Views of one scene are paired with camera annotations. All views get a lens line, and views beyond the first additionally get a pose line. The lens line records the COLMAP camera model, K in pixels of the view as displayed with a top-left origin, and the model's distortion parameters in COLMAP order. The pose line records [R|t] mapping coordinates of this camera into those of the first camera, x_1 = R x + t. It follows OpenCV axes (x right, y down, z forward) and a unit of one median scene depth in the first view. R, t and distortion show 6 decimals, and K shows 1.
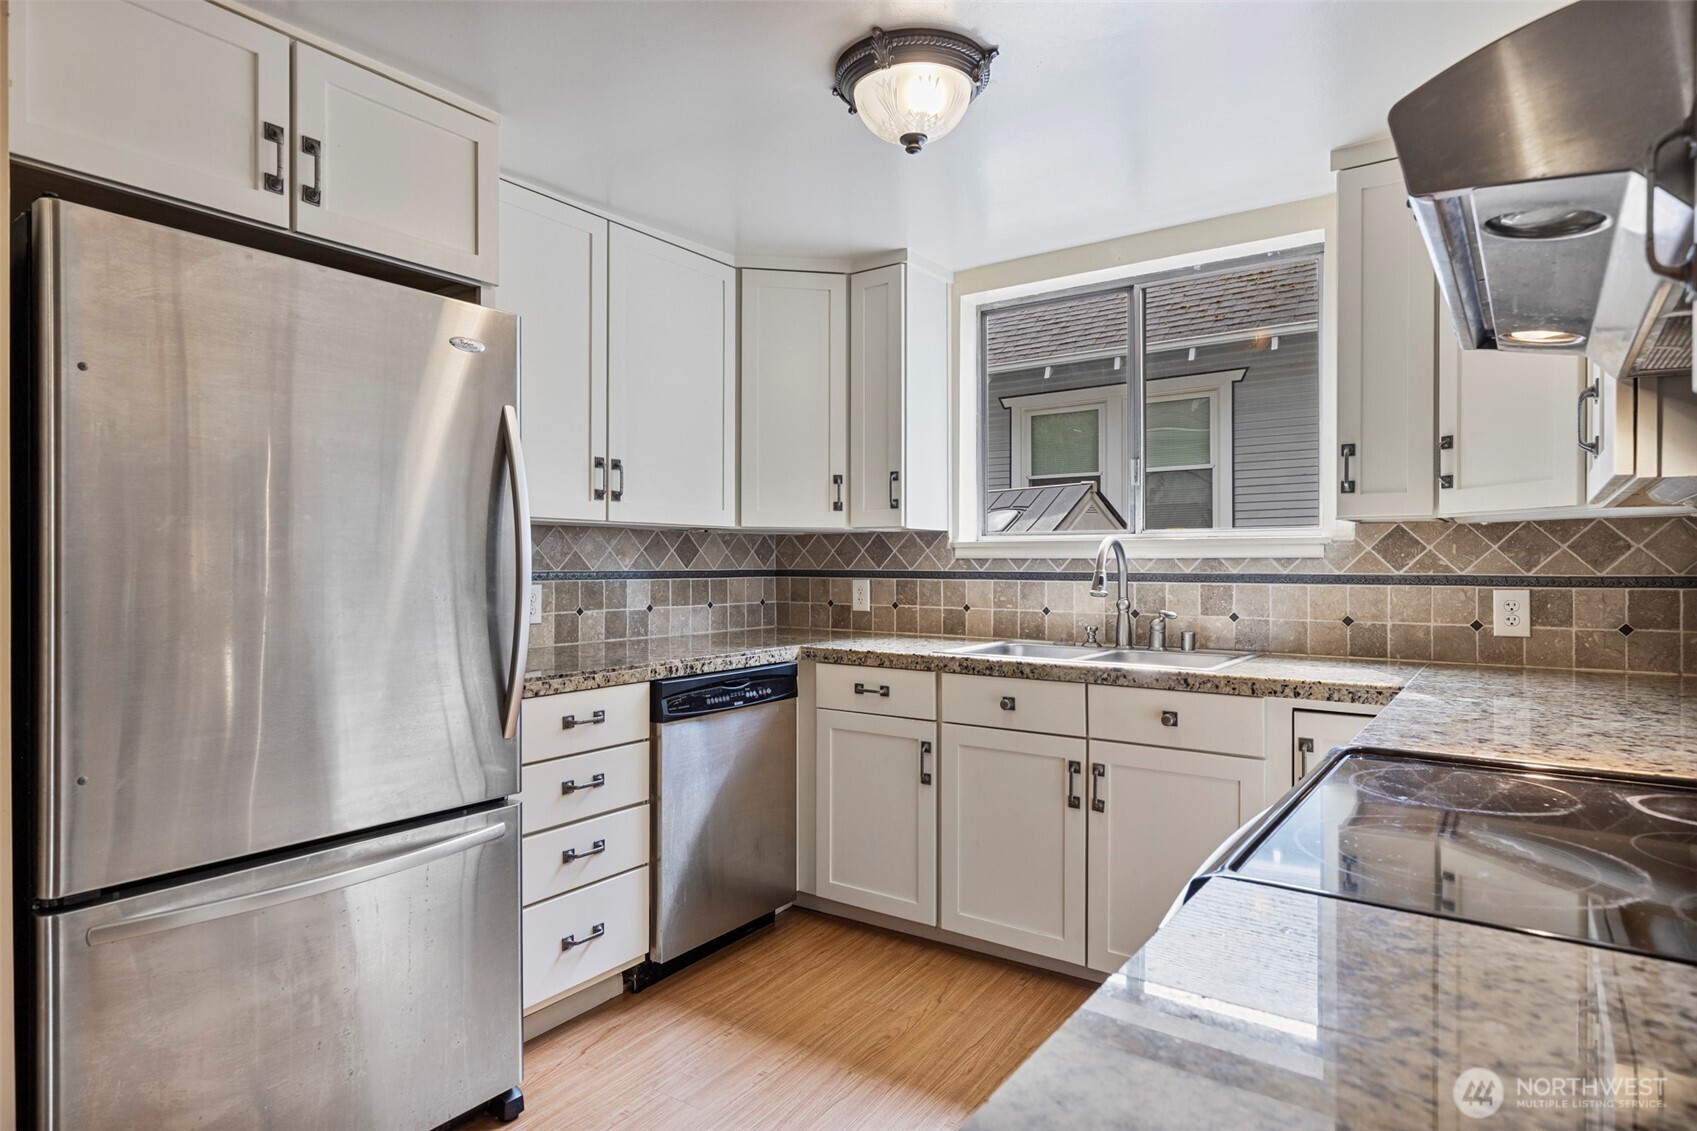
lens RADIAL K [[950.0, 0, 844.0], [0, 950.0, 562.0], [0, 0, 1]] dist [0.007506, -0.001579]
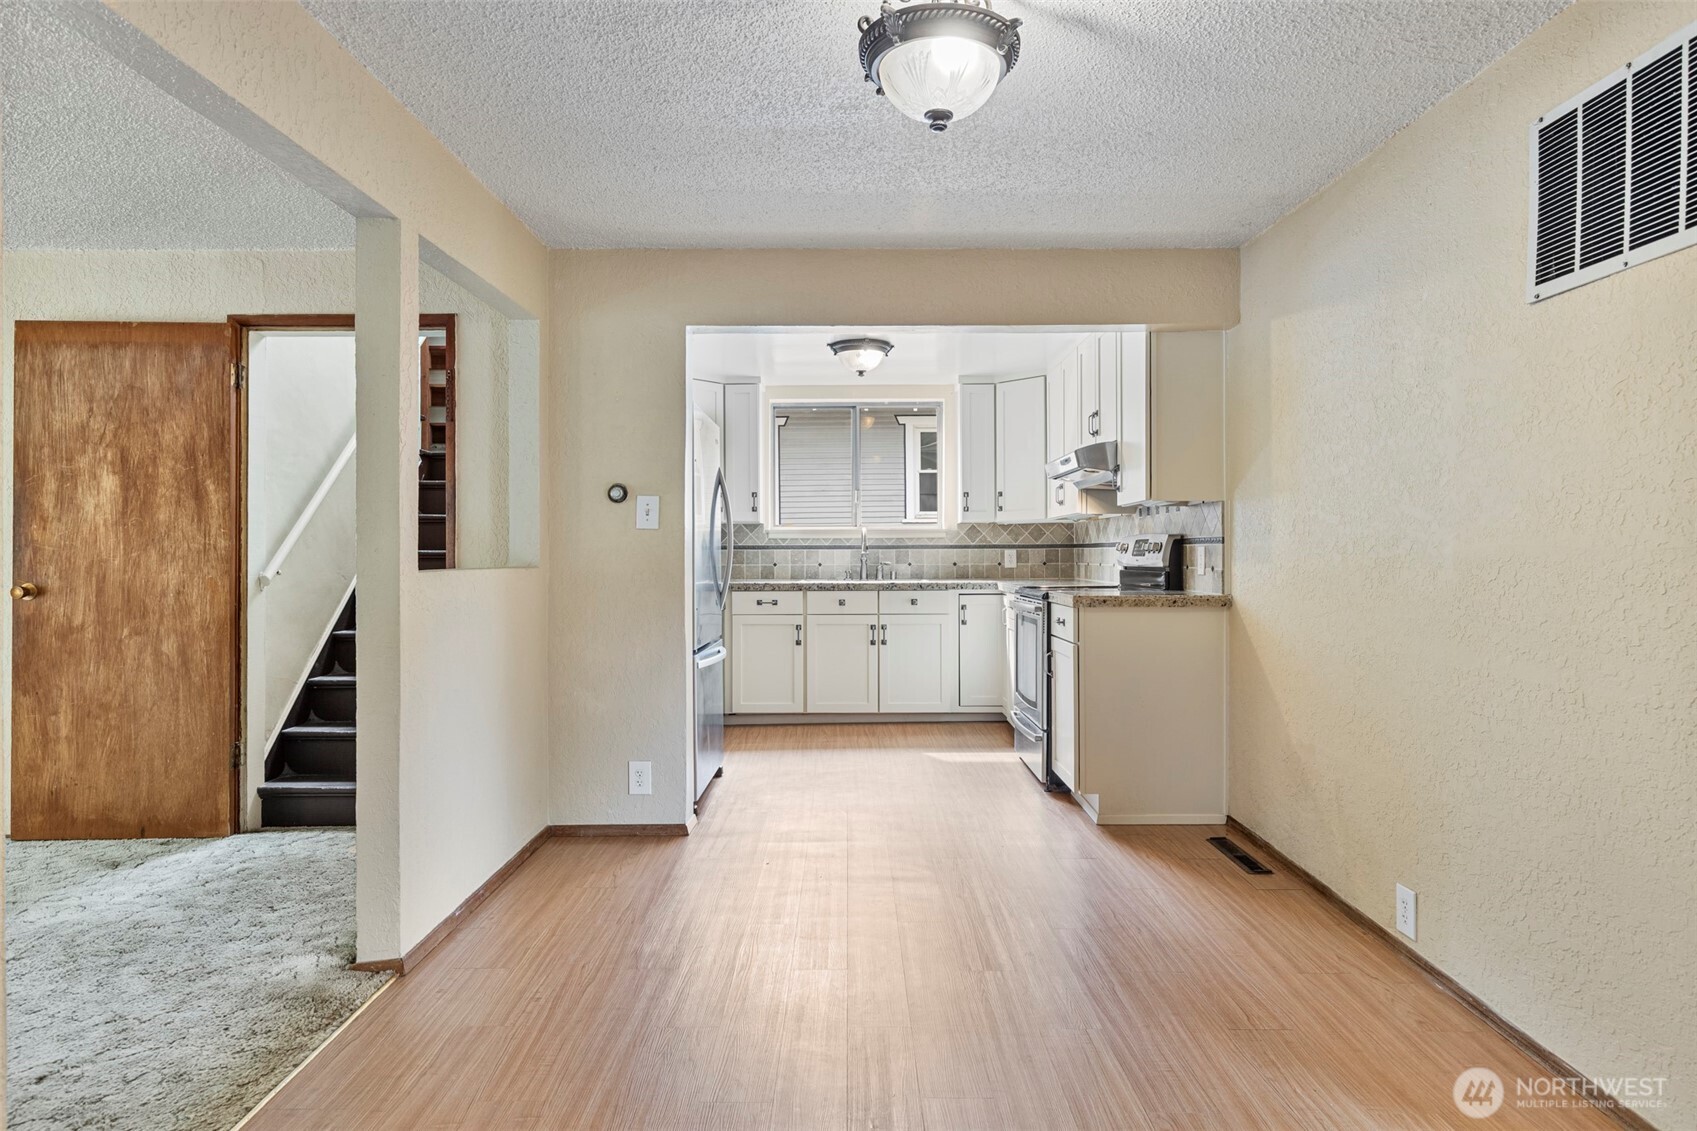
lens RADIAL K [[950.0, 0, 859.5], [0, 950.0, 553.3], [0, 0, 1]] dist [0.007506, -0.001579]
pose [[0.810744, -0.001488, 0.585399, -1.080476], [0.005841, 0.999968, -0.005547, 0.047435], [-0.585371, 0.007917, 0.810727, -0.808881]]
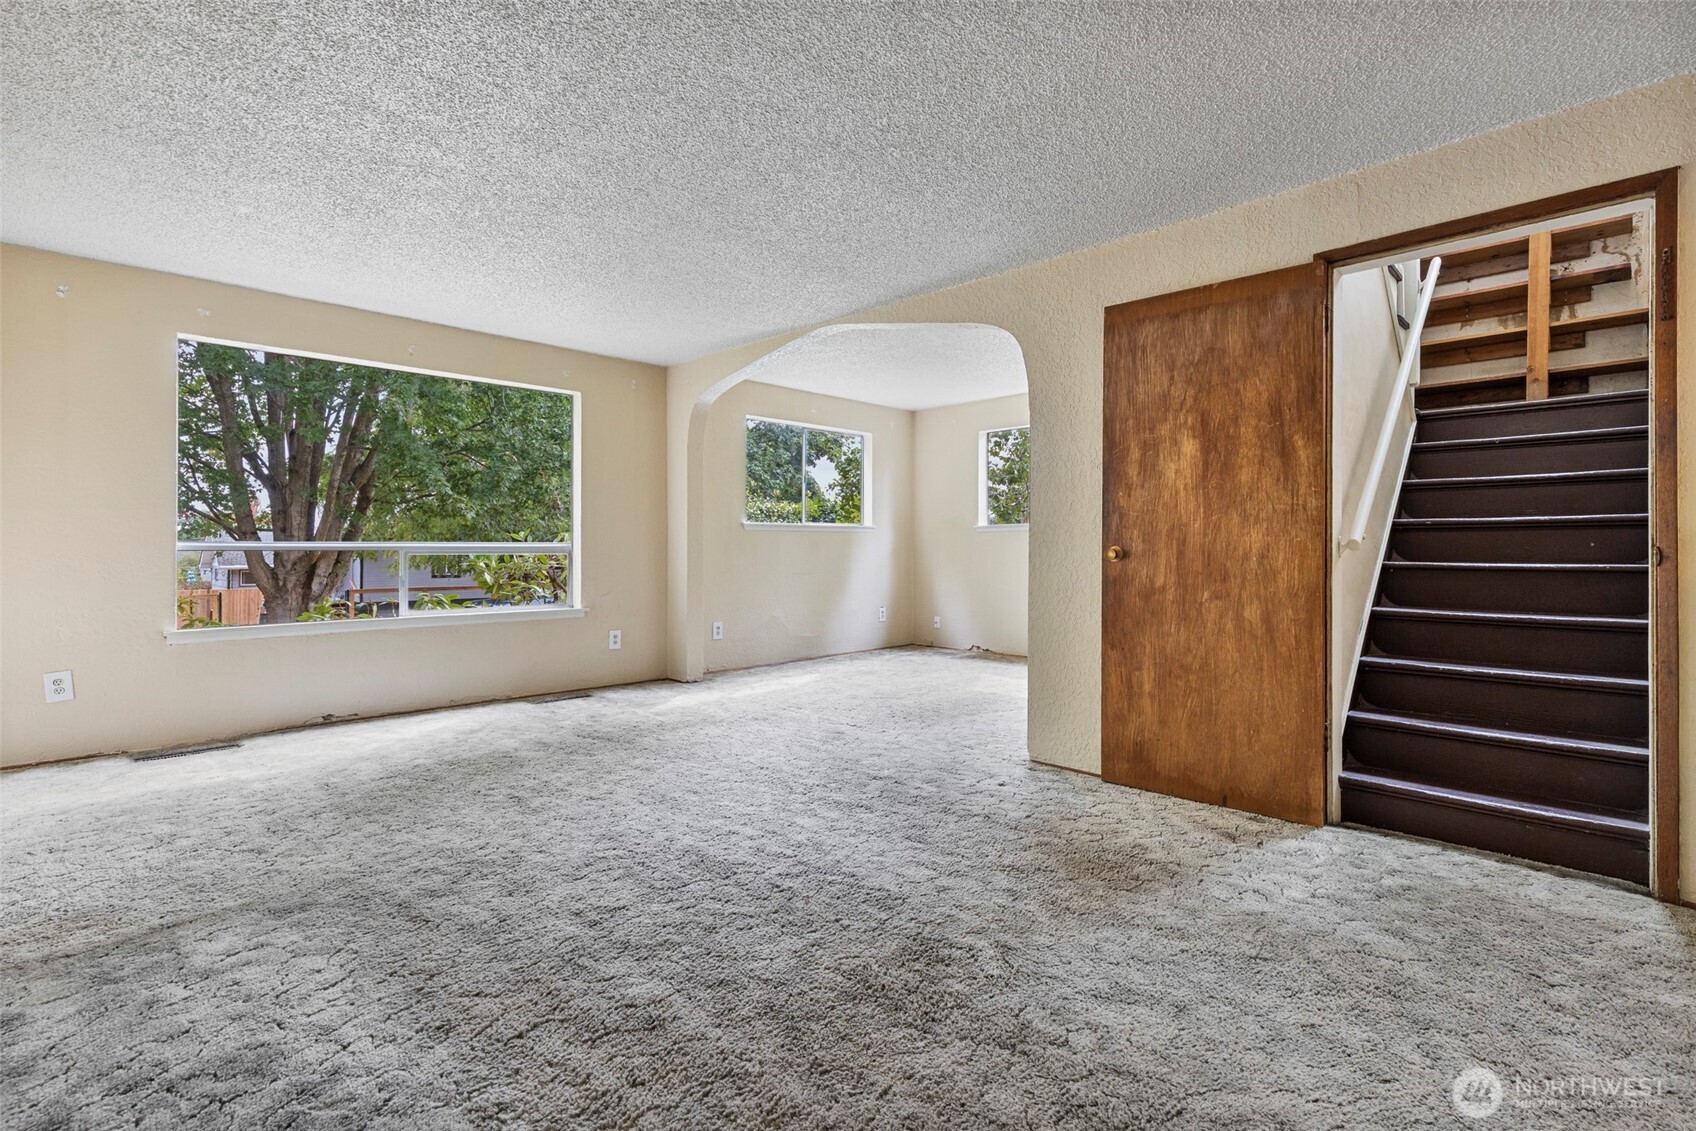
lens RADIAL K [[781.1, 0, 839.6], [0, 781.1, 544.2], [0, 0, 1]] dist [-0.000953, -0.001212]
pose [[0.984970, 0.001443, -0.172721, -1.458999], [-0.003921, 0.999894, -0.014006, 0.091212], [0.172683, 0.014473, 0.984871, -0.271815]]
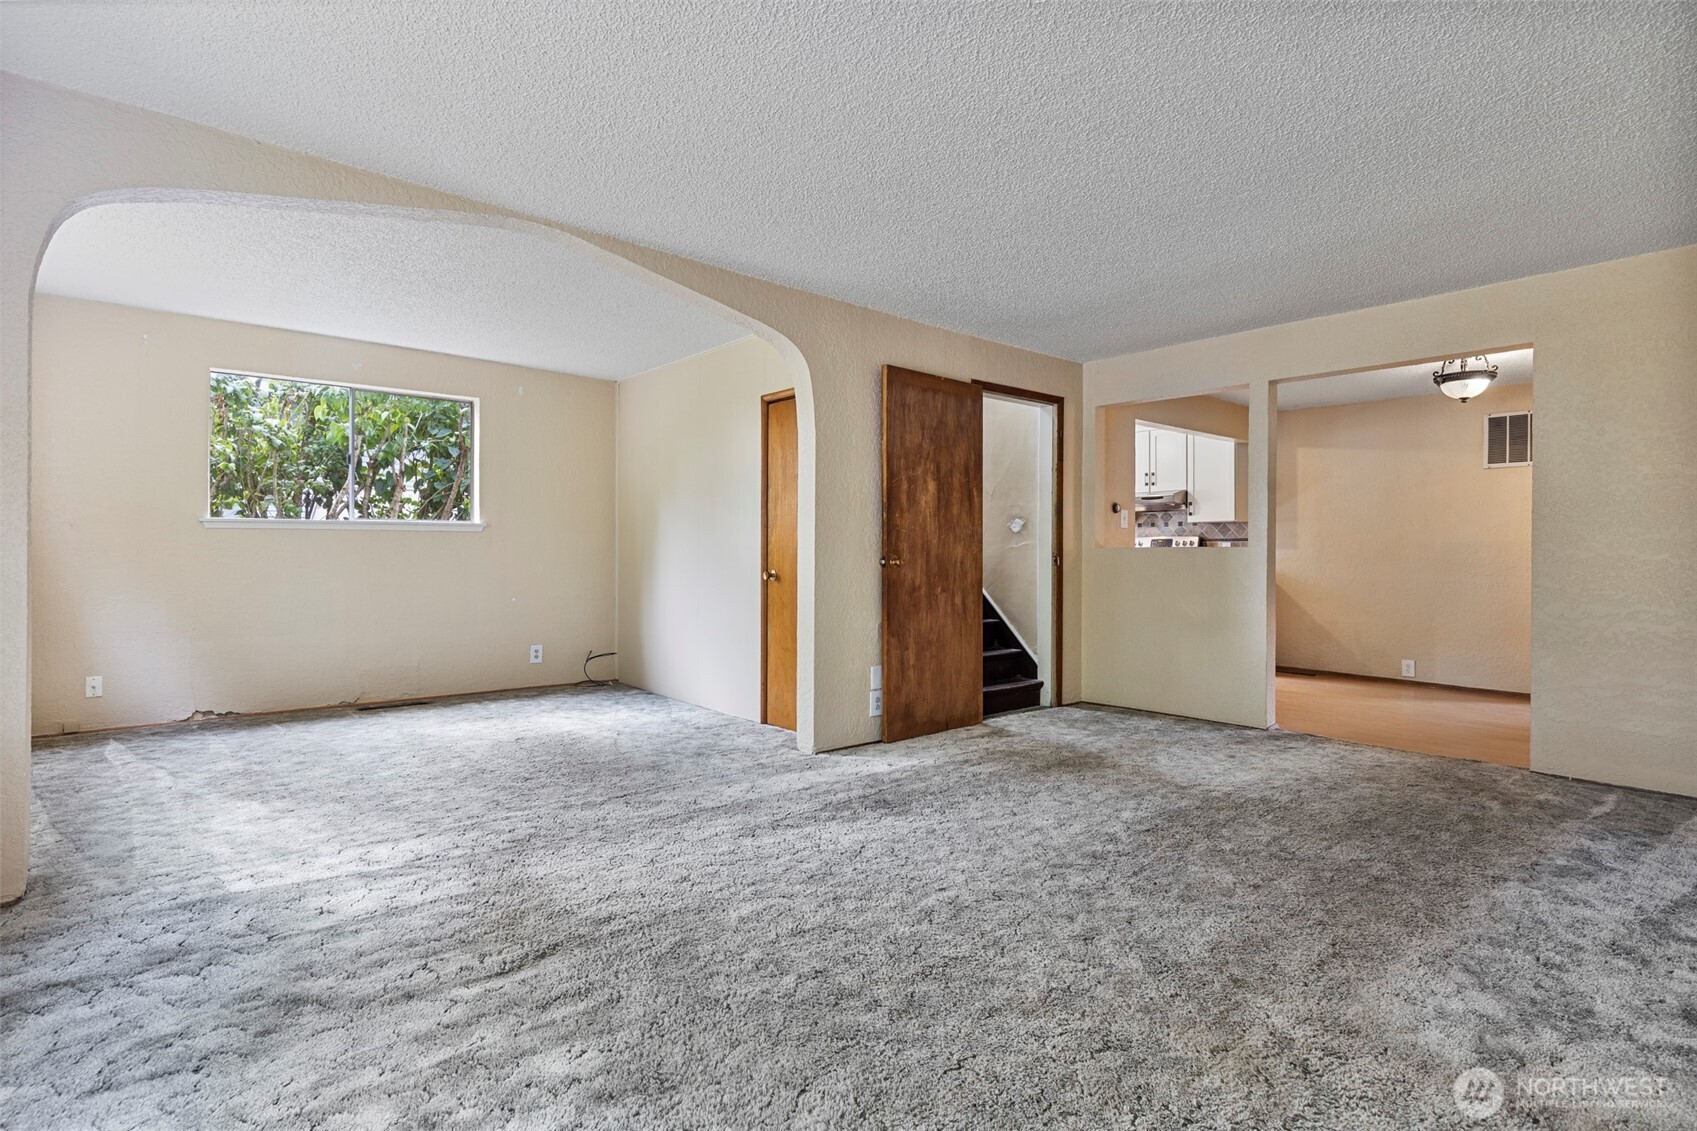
lens RADIAL K [[842.0, 0, 853.5], [0, 842.0, 557.7], [0, 0, 1]] dist [0.002608, 0.000304]
pose [[0.234947, -0.000216, 0.972008, -2.889372], [0.004921, 0.999987, -0.000967, 0.080233], [-0.971996, 0.005011, 0.234945, 0.686858]]
